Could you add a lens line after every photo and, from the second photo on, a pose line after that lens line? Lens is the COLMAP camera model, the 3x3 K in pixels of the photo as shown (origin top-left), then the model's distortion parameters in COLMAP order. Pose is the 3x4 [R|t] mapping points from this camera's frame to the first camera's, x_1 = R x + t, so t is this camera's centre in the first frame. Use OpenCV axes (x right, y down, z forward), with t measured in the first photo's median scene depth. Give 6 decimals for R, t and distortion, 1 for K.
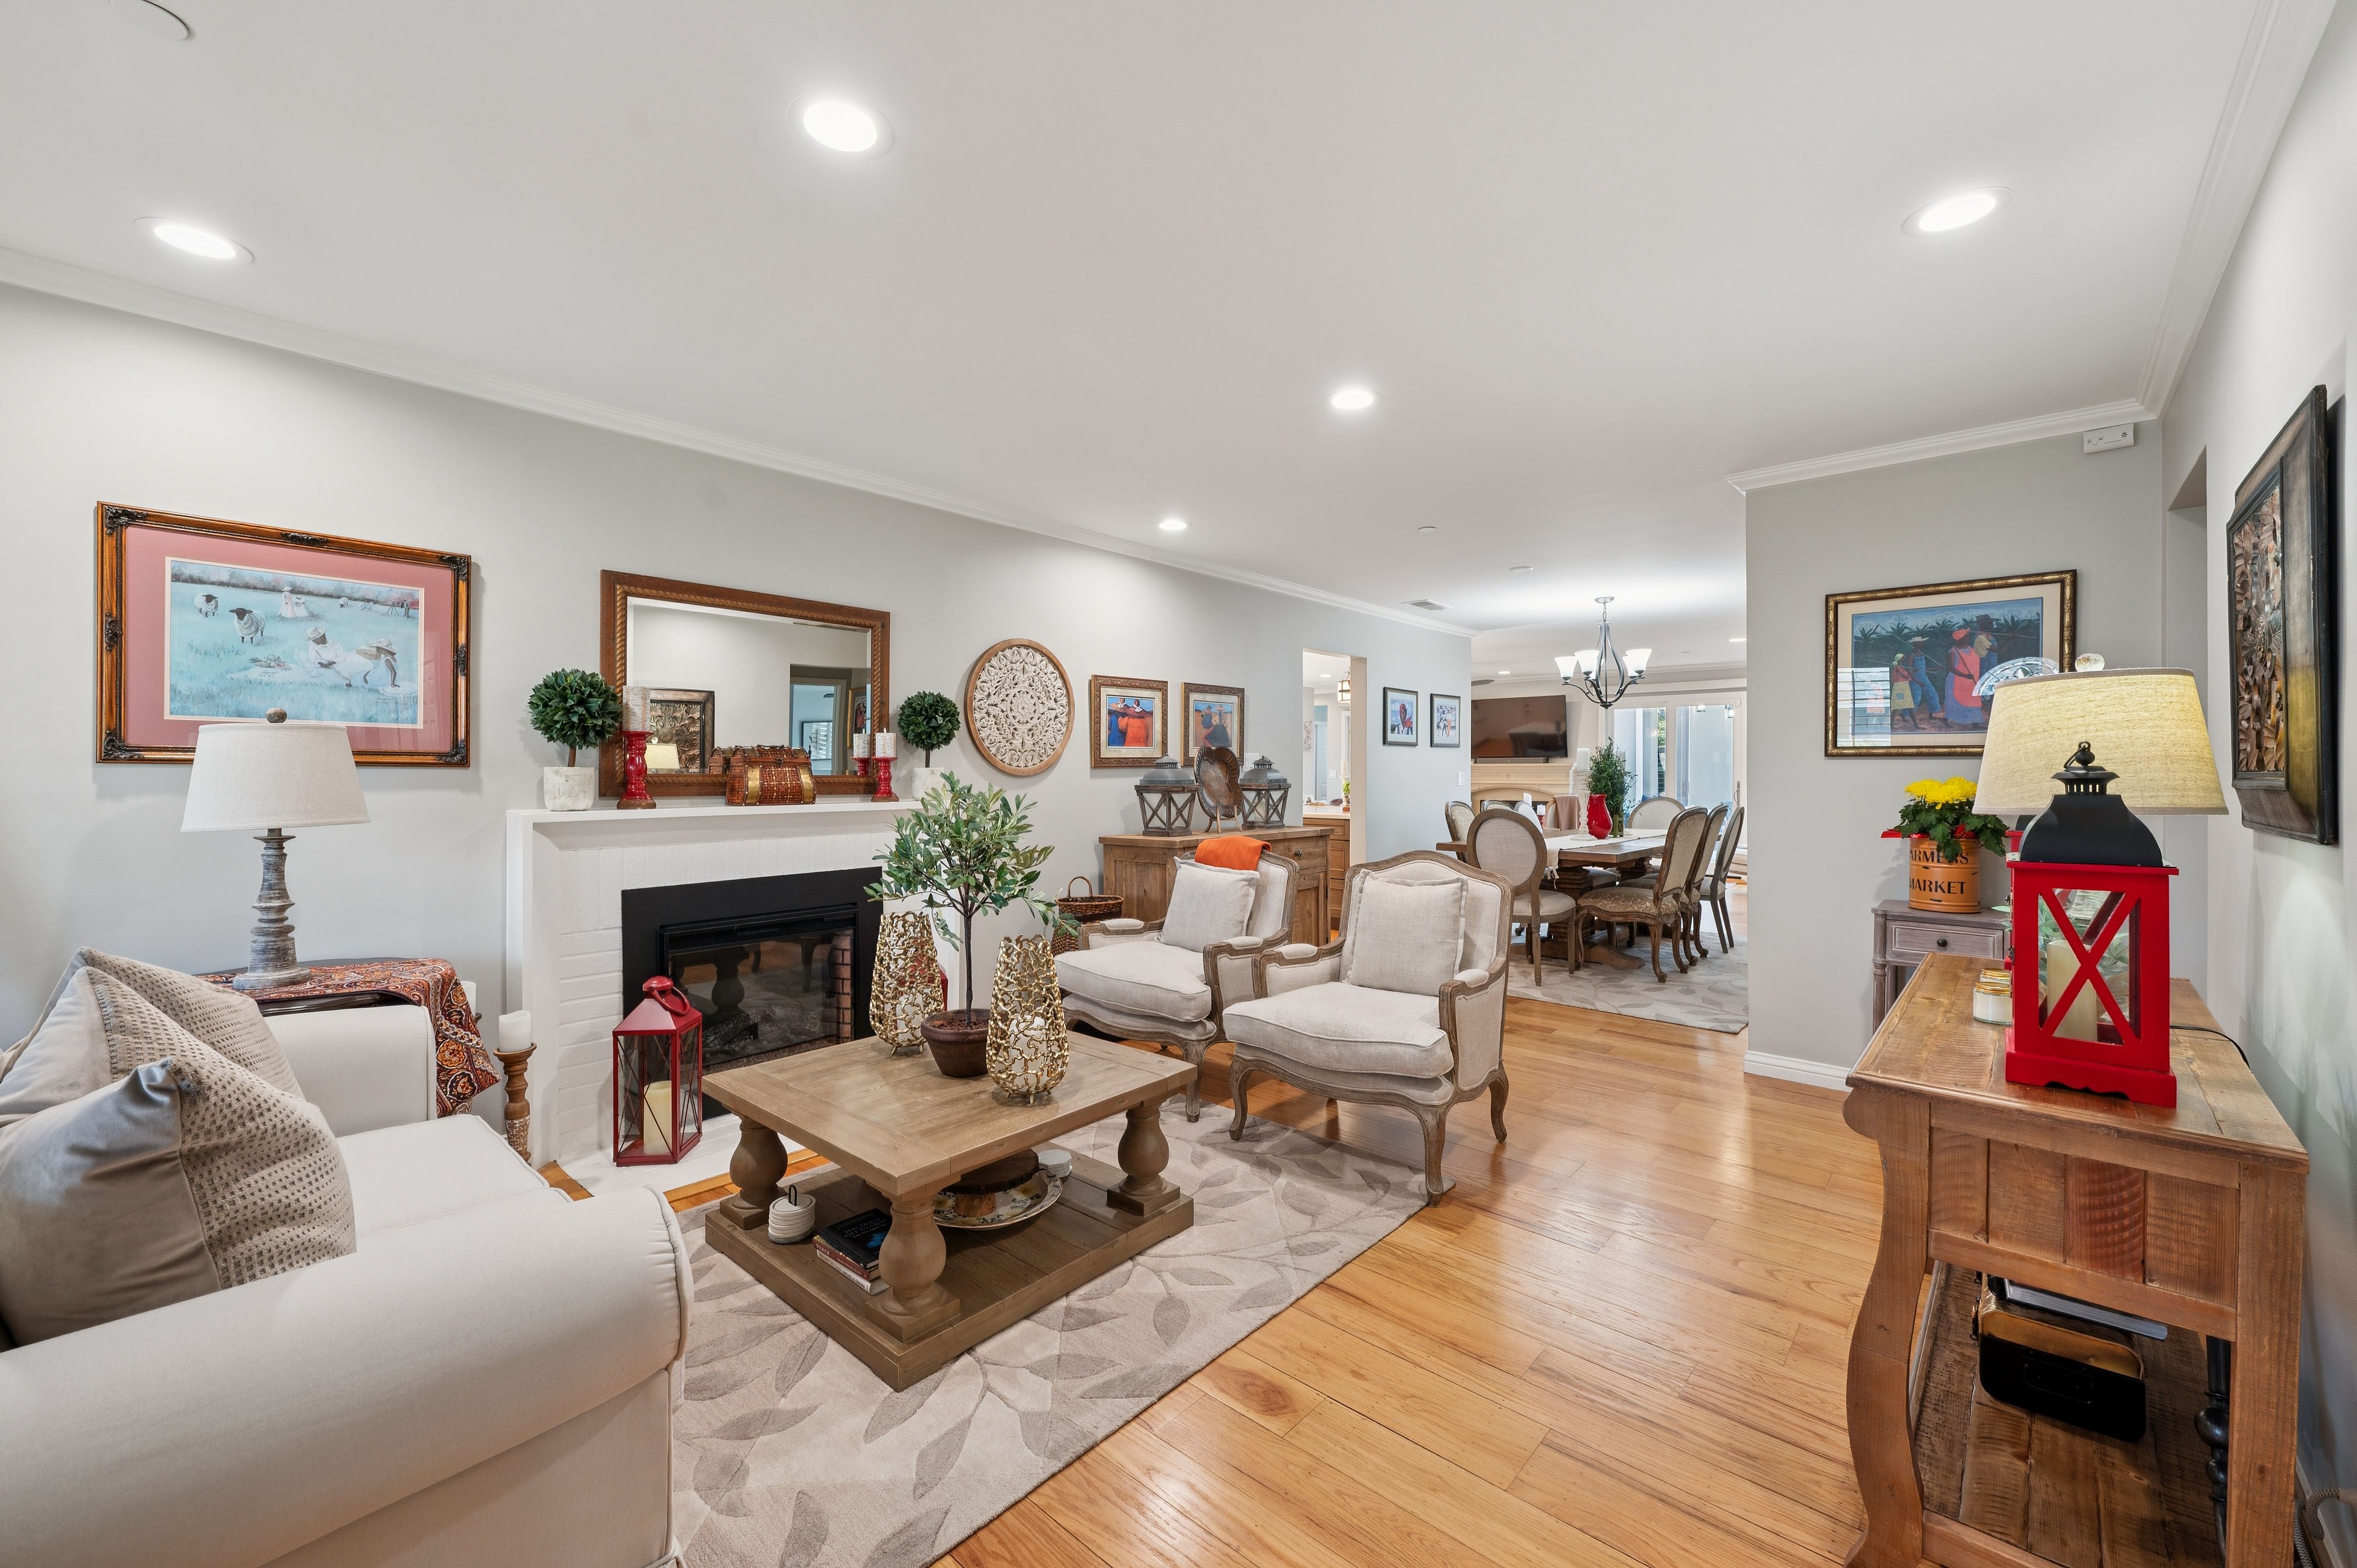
lens RADIAL K [[949.5, 0, 1176.9], [0, 949.5, 778.4], [0, 0, 1]] dist [-0.003246, -0.000599]
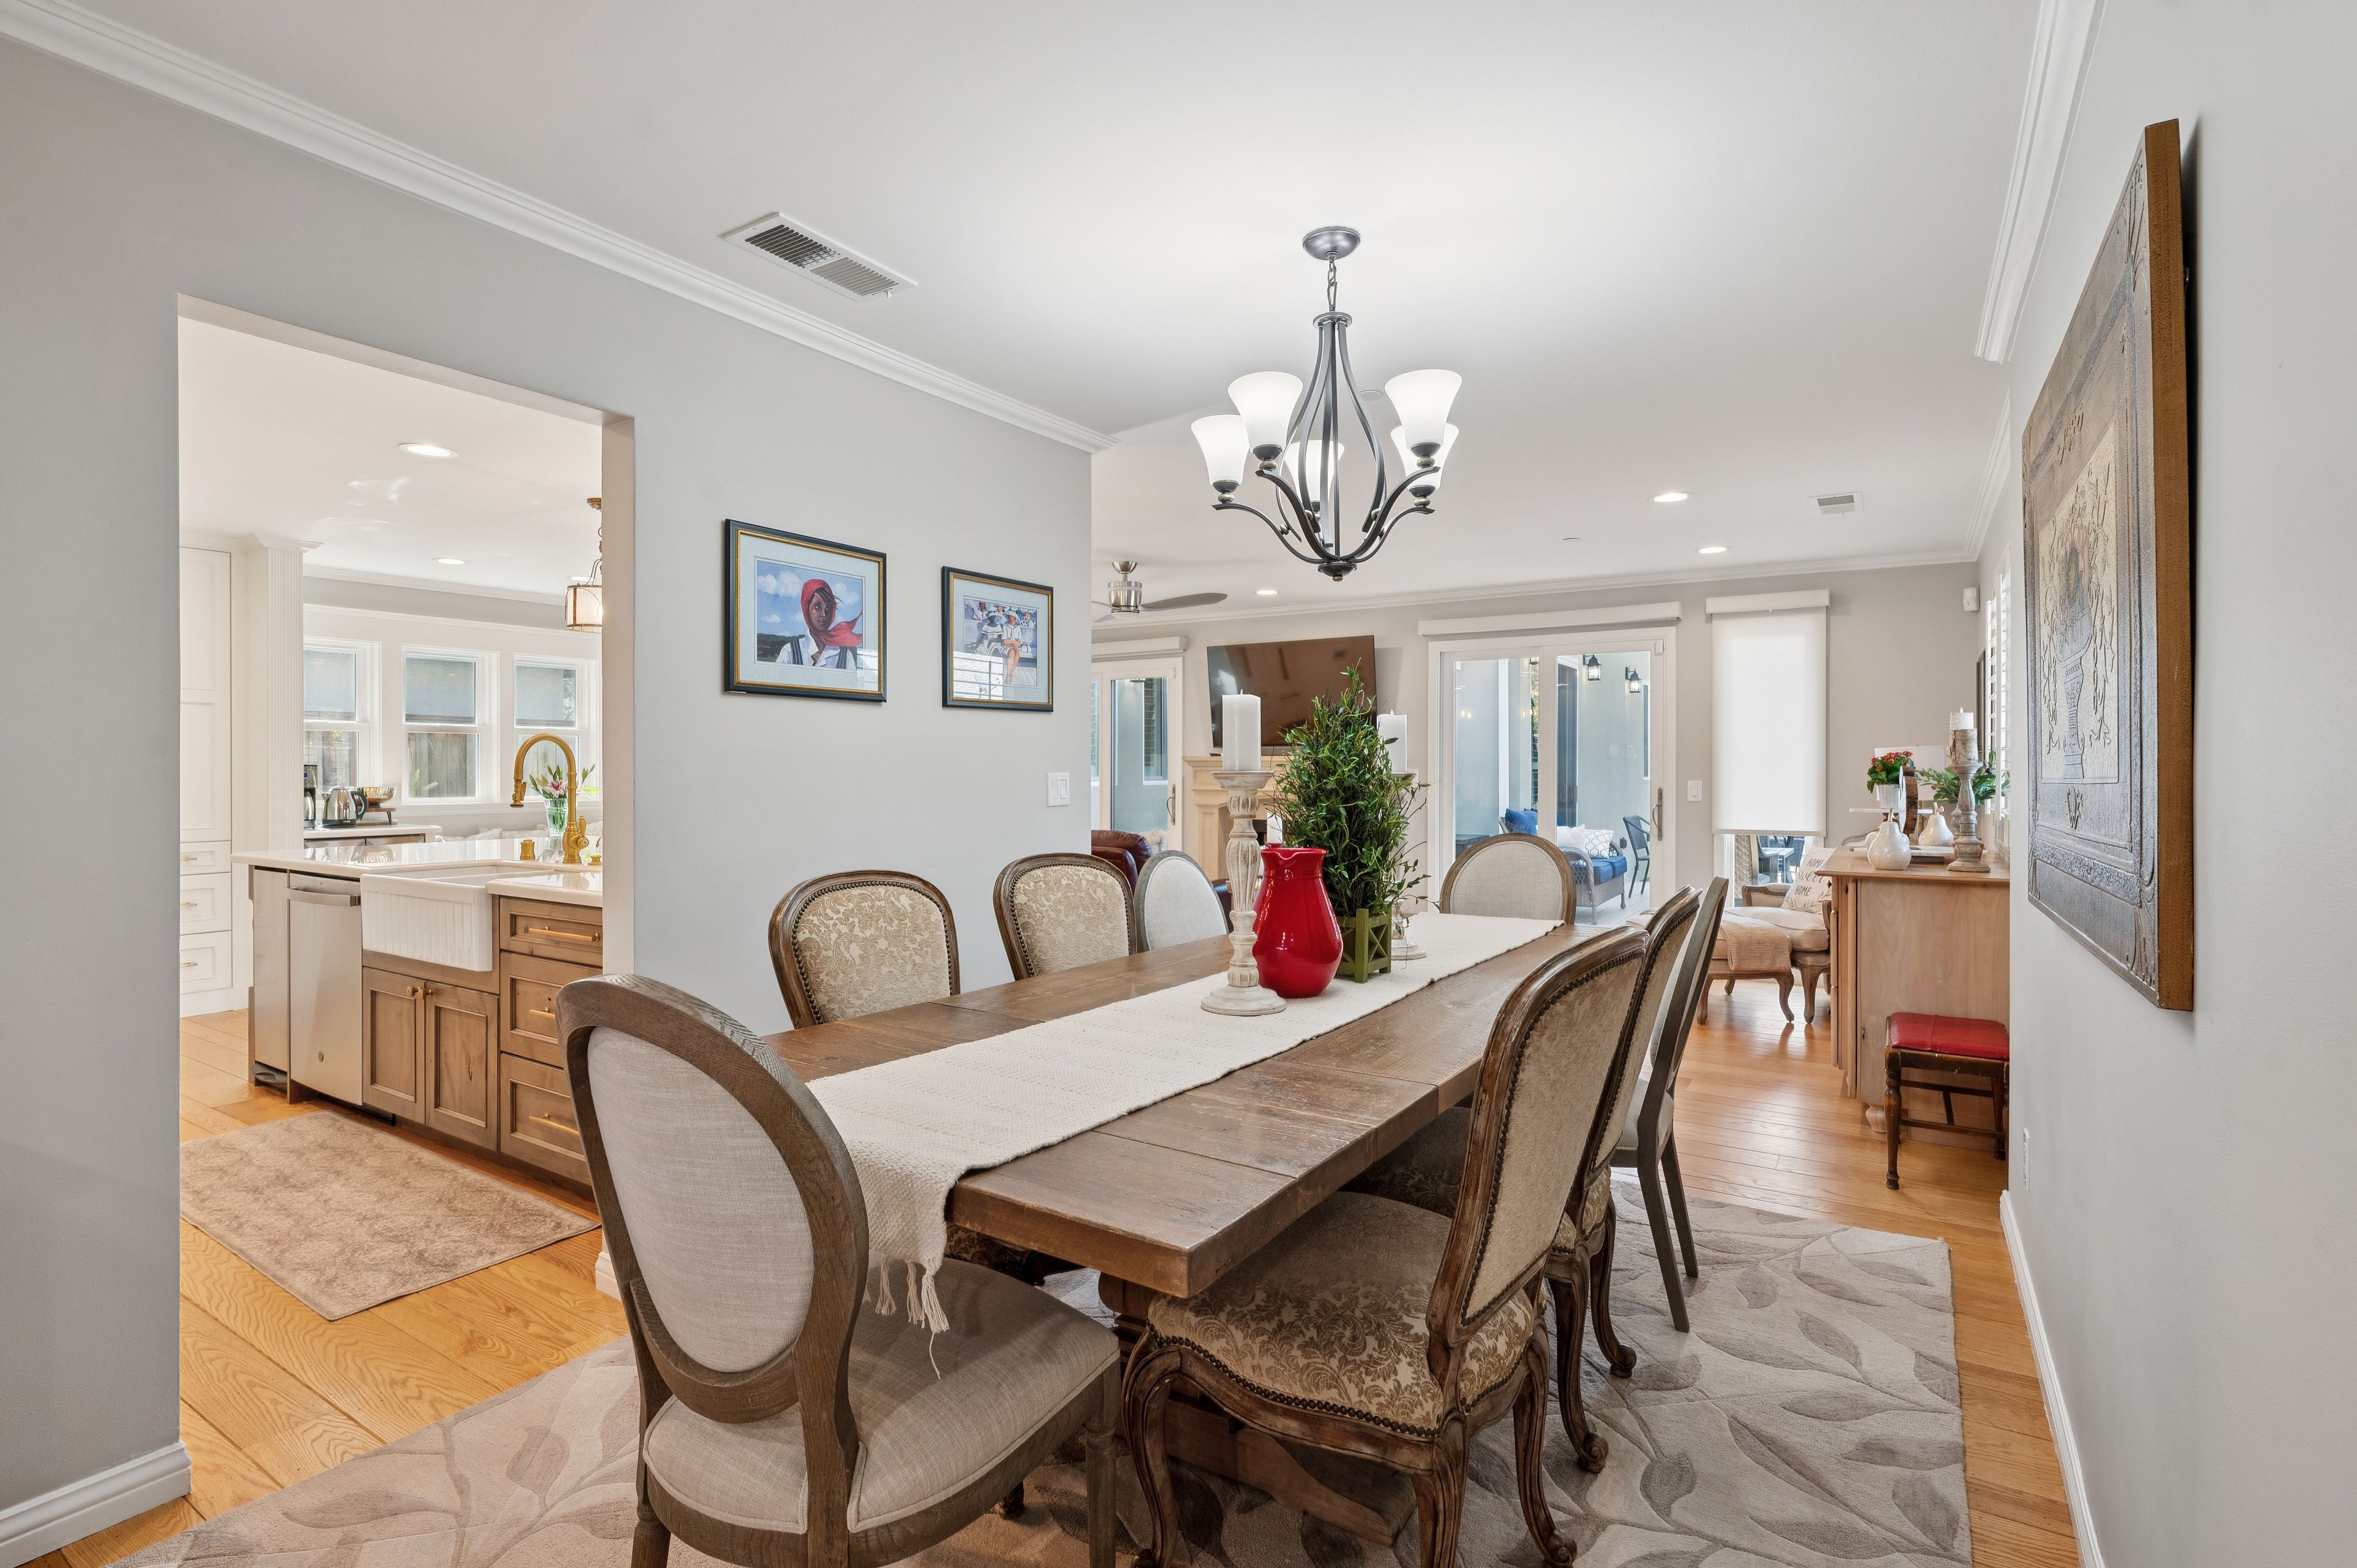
lens RADIAL K [[1114.6, 0, 1169.3], [0, 1114.6, 779.8], [0, 0, 1]] dist [-0.000192, 0.000019]
pose [[0.989482, 0.001165, 0.144652, 0.315426], [-0.001325, 0.999999, 0.001012, -0.005114], [-0.144650, -0.001193, 0.989482, 0.585021]]
